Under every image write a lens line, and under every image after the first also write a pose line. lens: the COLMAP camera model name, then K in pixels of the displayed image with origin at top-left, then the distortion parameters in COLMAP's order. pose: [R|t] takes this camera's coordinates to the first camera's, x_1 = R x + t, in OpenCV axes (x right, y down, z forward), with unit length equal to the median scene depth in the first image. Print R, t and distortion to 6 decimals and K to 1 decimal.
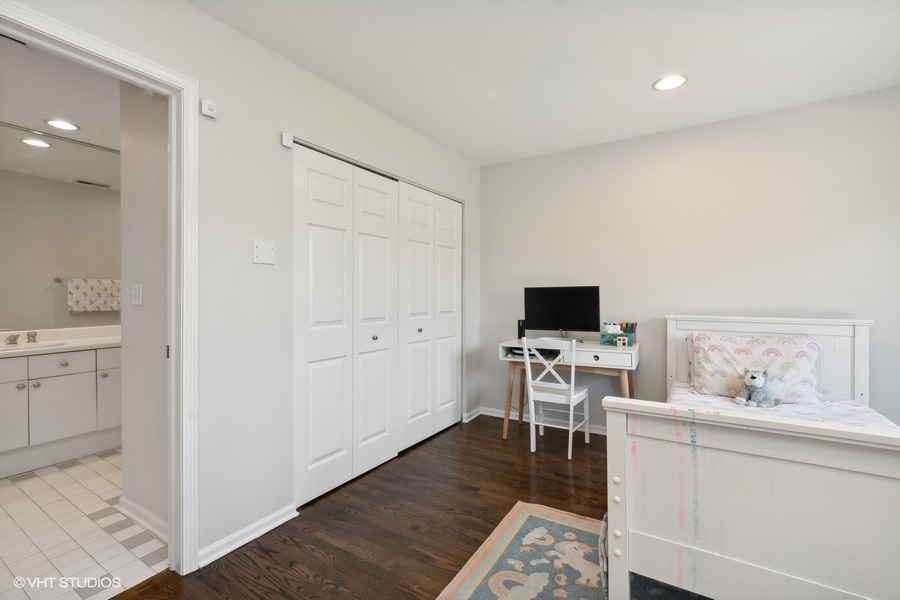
lens RADIAL K [[401.0, 0, 449.0], [0, 401.0, 295.8], [0, 0, 1]] dist [0.002230, -0.004870]
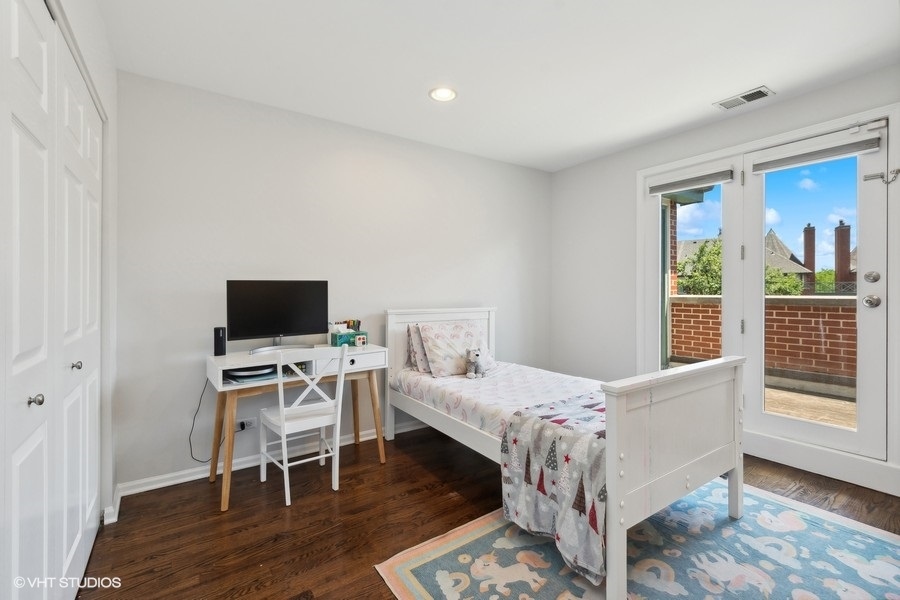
lens RADIAL K [[401.0, 0, 450.5], [0, 401.0, 296.0], [0, 0, 1]] dist [0.002230, -0.004870]
pose [[0.398555, -0.008315, 0.917107, -0.347568], [0.005554, 0.999962, 0.006652, 0.005261], [-0.917128, 0.002443, 0.398586, 0.446214]]
